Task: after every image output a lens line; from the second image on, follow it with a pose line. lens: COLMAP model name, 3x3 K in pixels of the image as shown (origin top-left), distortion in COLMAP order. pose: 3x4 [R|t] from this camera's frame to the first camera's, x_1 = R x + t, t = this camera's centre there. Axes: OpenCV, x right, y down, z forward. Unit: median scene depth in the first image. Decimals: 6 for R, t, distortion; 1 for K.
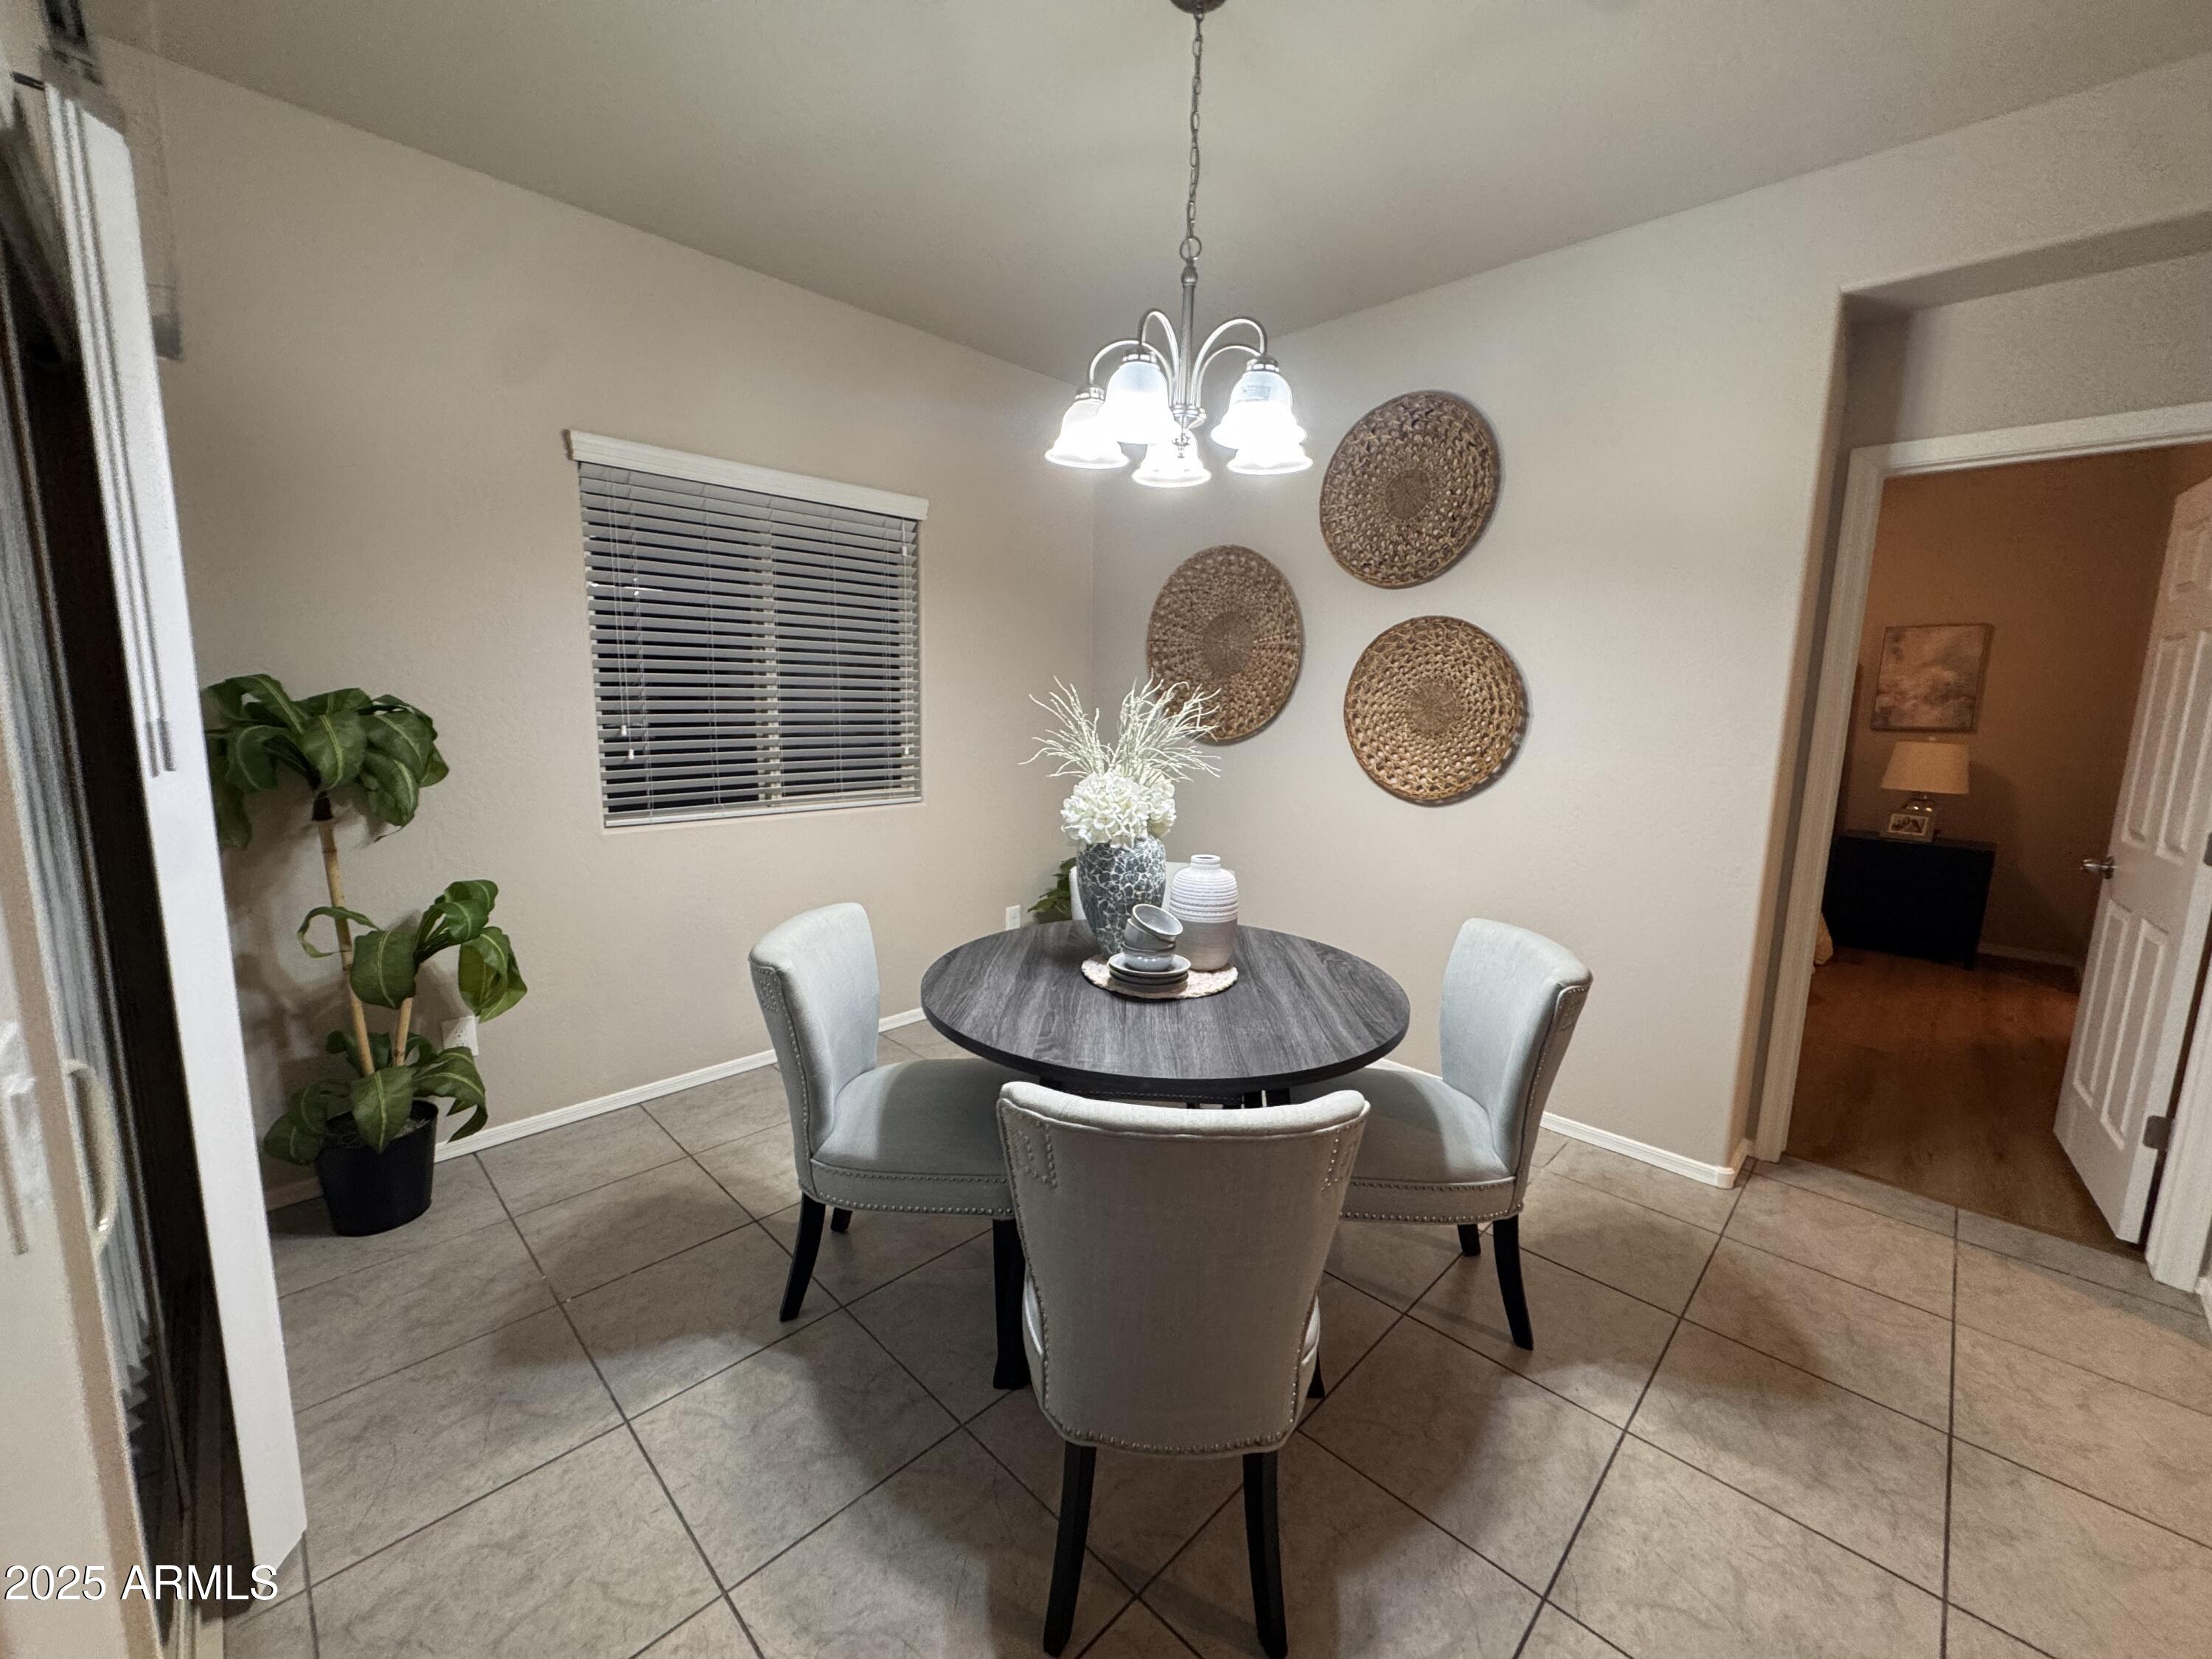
lens RADIAL K [[879.7, 0, 1106.0], [0, 879.7, 829.5], [0, 0, 1]] dist [-0.001522, -0.000310]
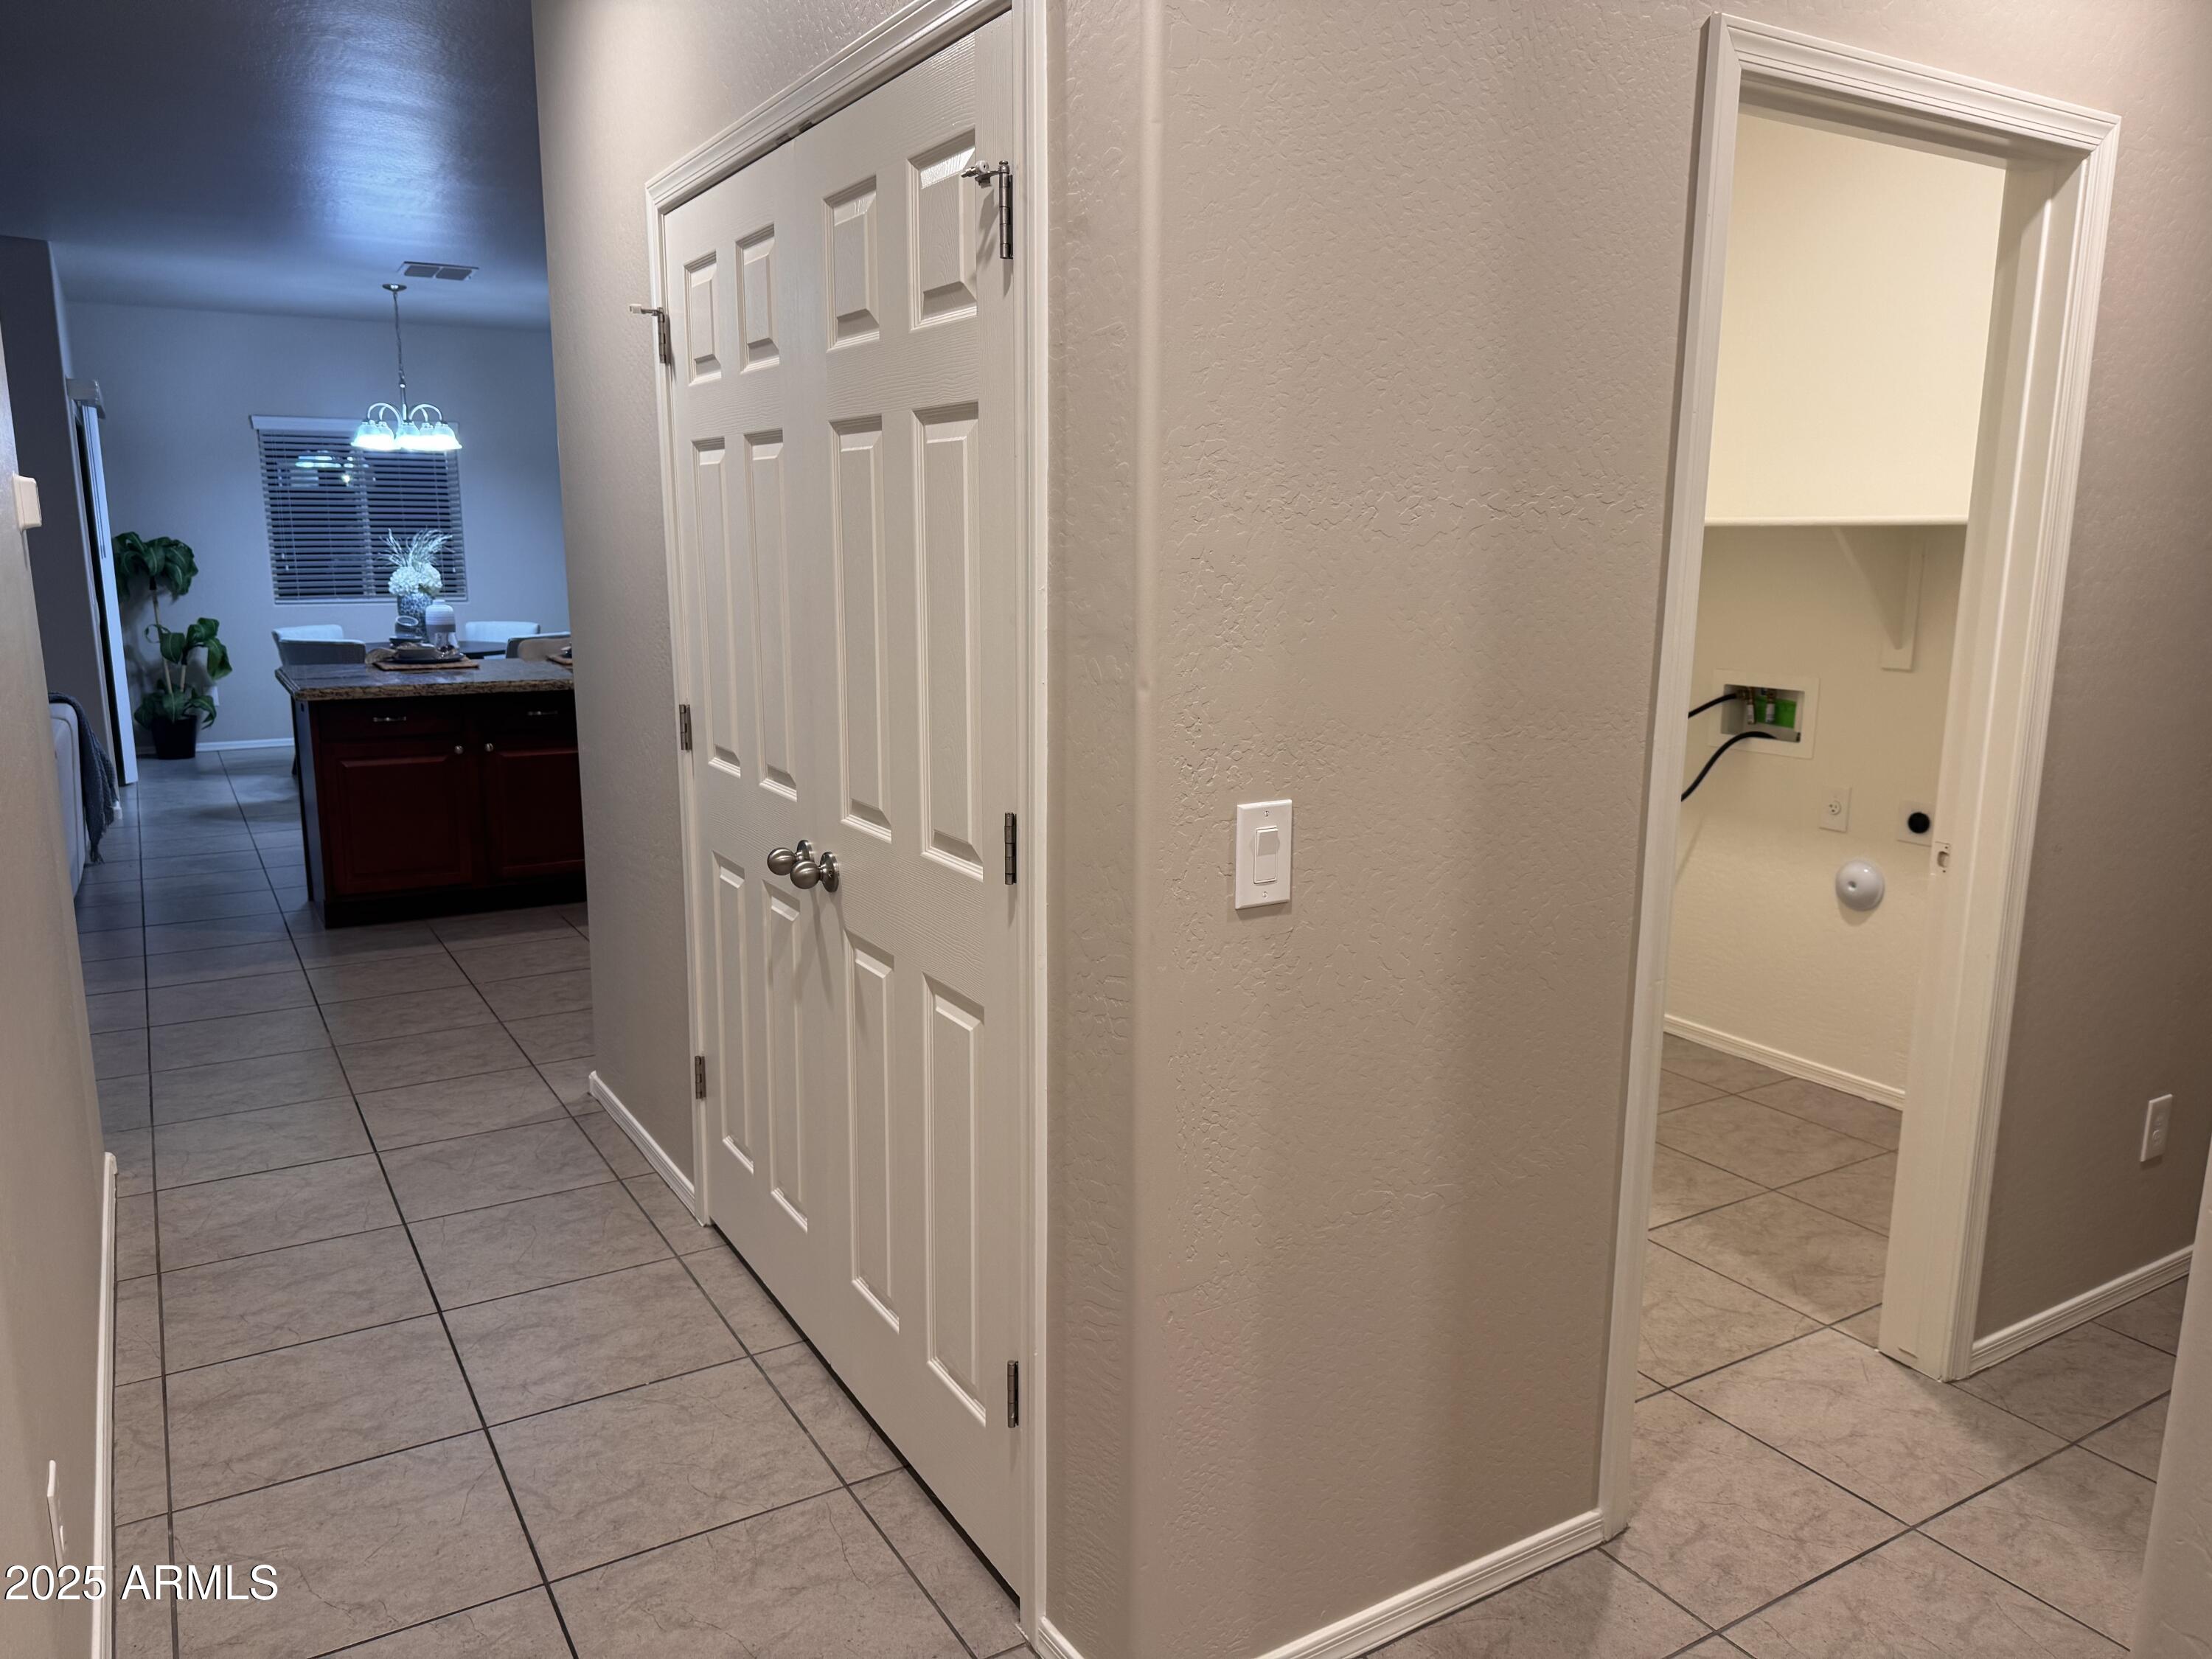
lens RADIAL K [[1542.5, 0, 1088.3], [0, 1542.5, 851.7], [0, 0, 1]] dist [0.073246, -0.092593]
pose [[0.968932, 0.036470, -0.244623, 1.594561], [-0.024759, 0.998403, 0.050779, 0.250685], [0.246084, -0.043145, 0.968288, -1.529587]]
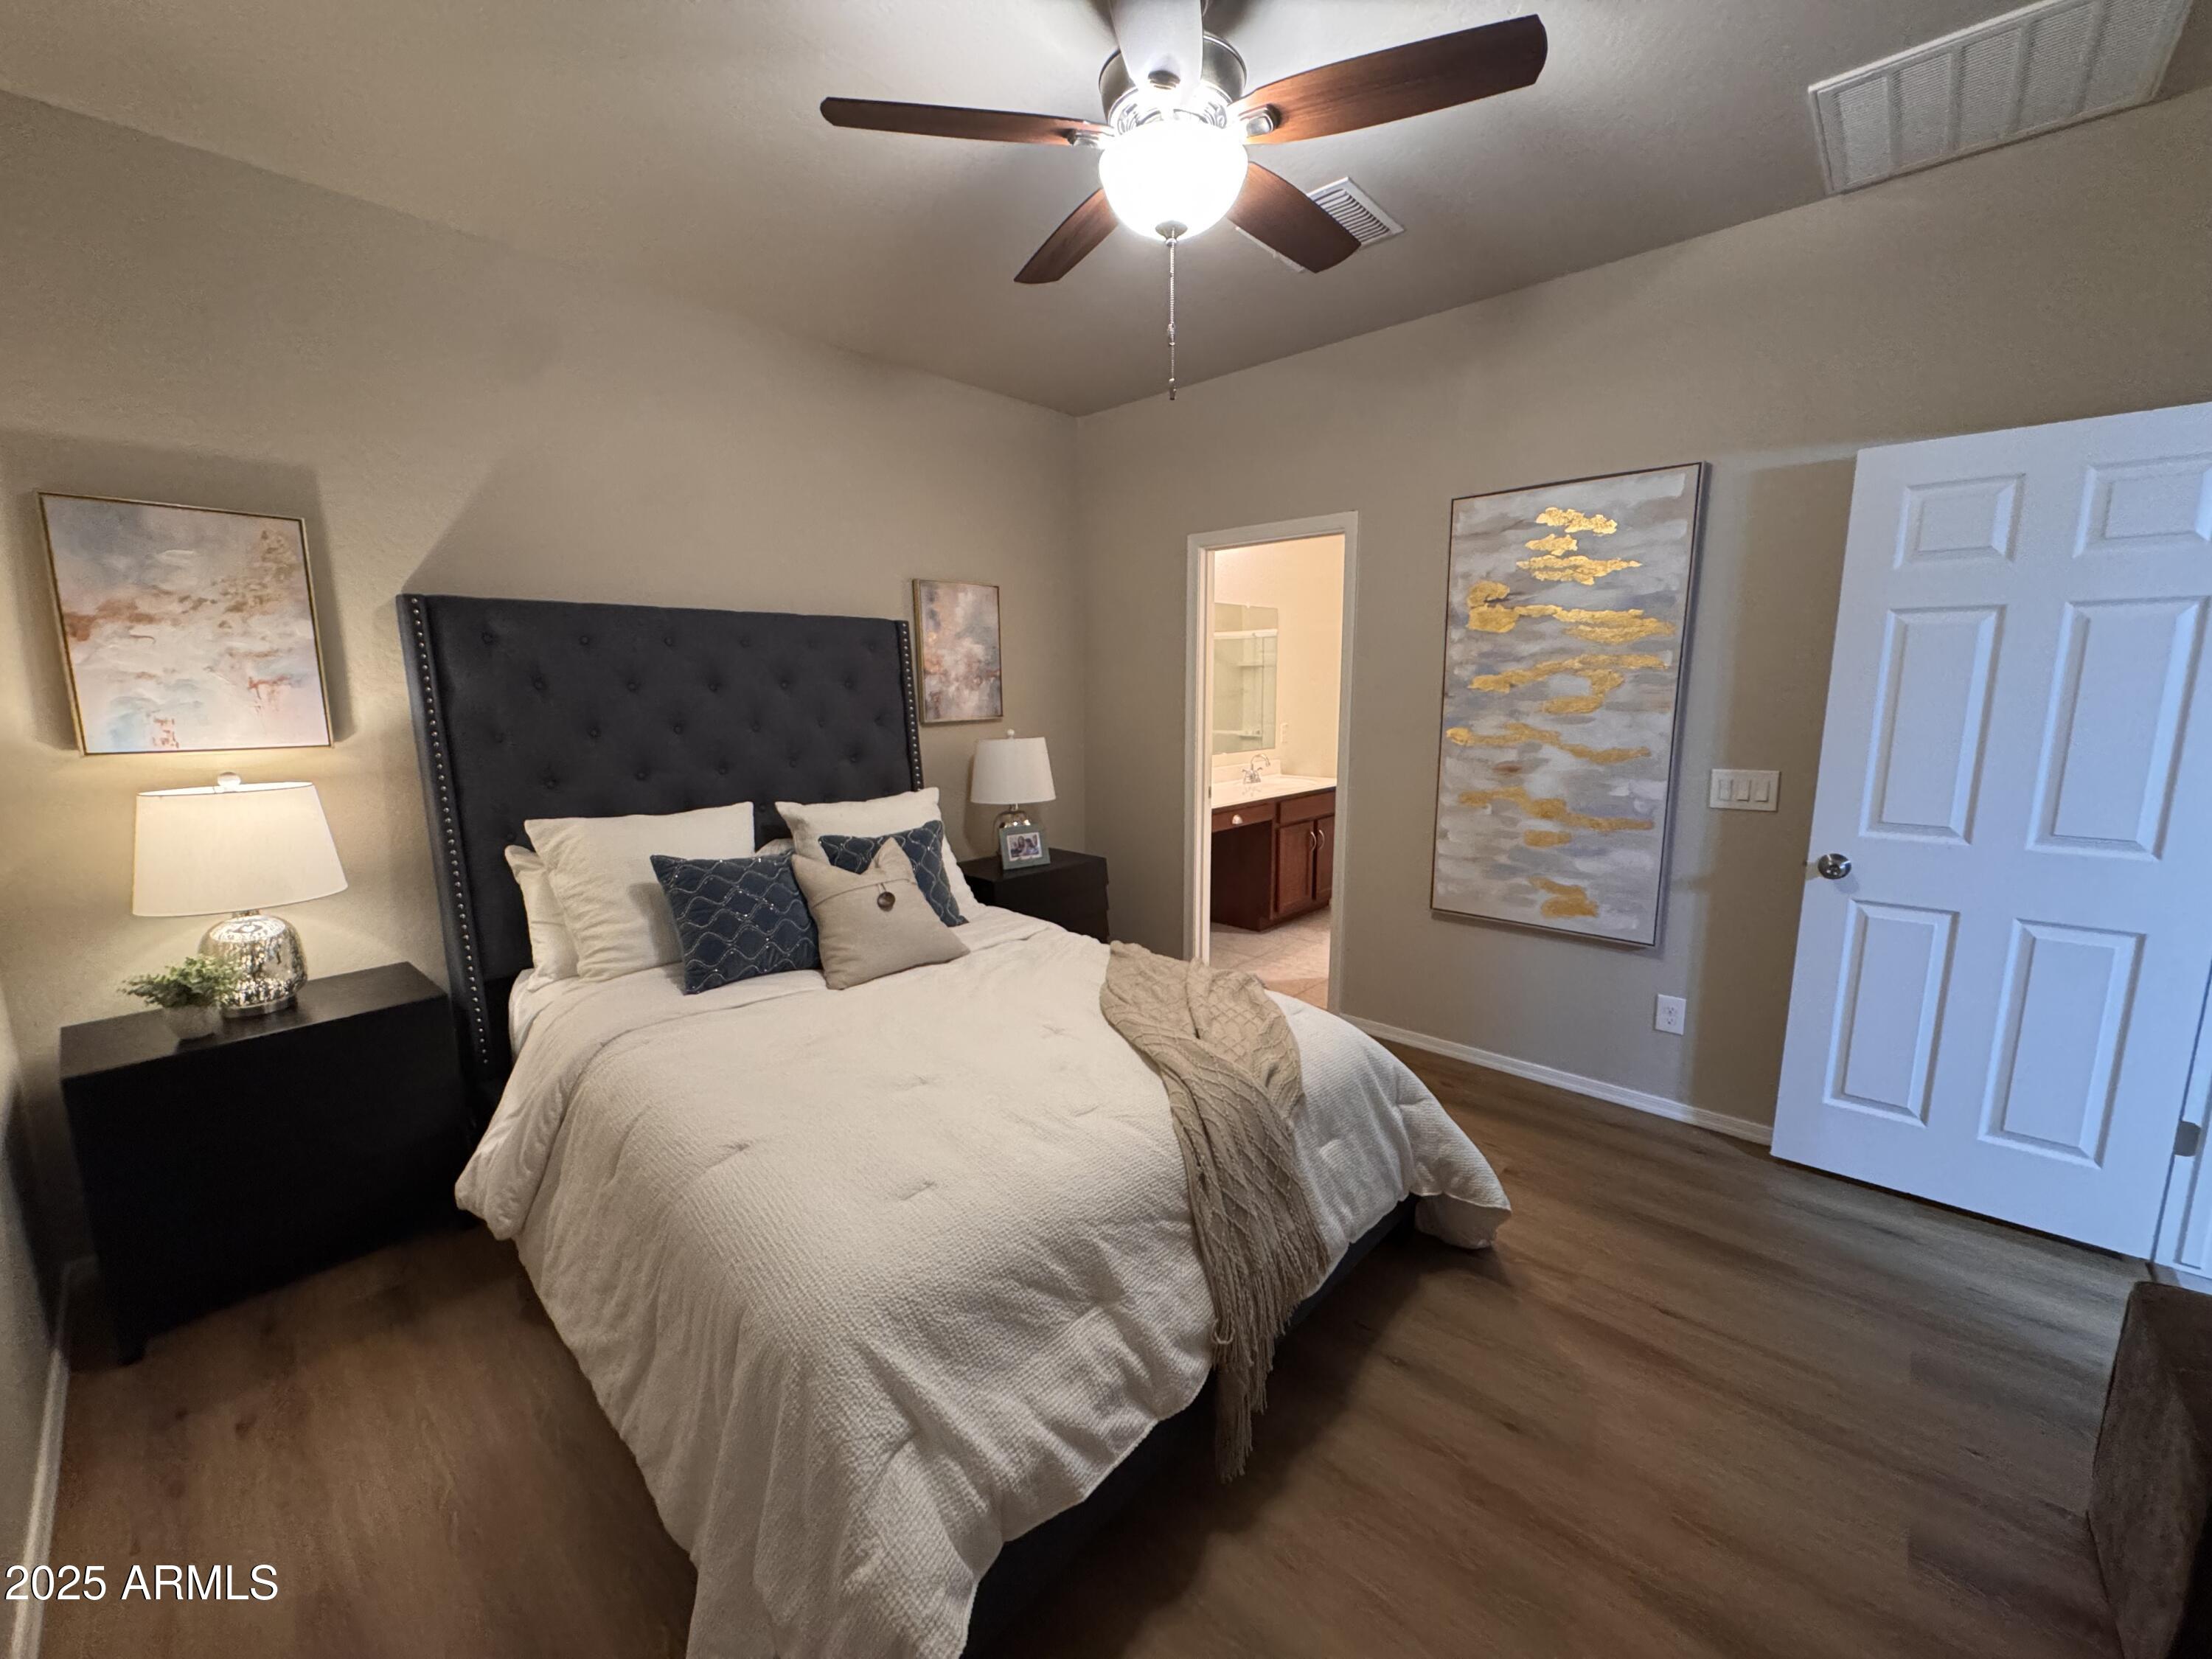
lens RADIAL K [[879.7, 0, 1106.0], [0, 879.7, 829.5], [0, 0, 1]] dist [-0.001522, -0.000310]
pose [[-0.030695, -0.186498, 0.981976, 0.221654], [0.161794, 0.968555, 0.189007, -0.204332], [-0.986347, 0.164679, 0.000445, 1.243284]]
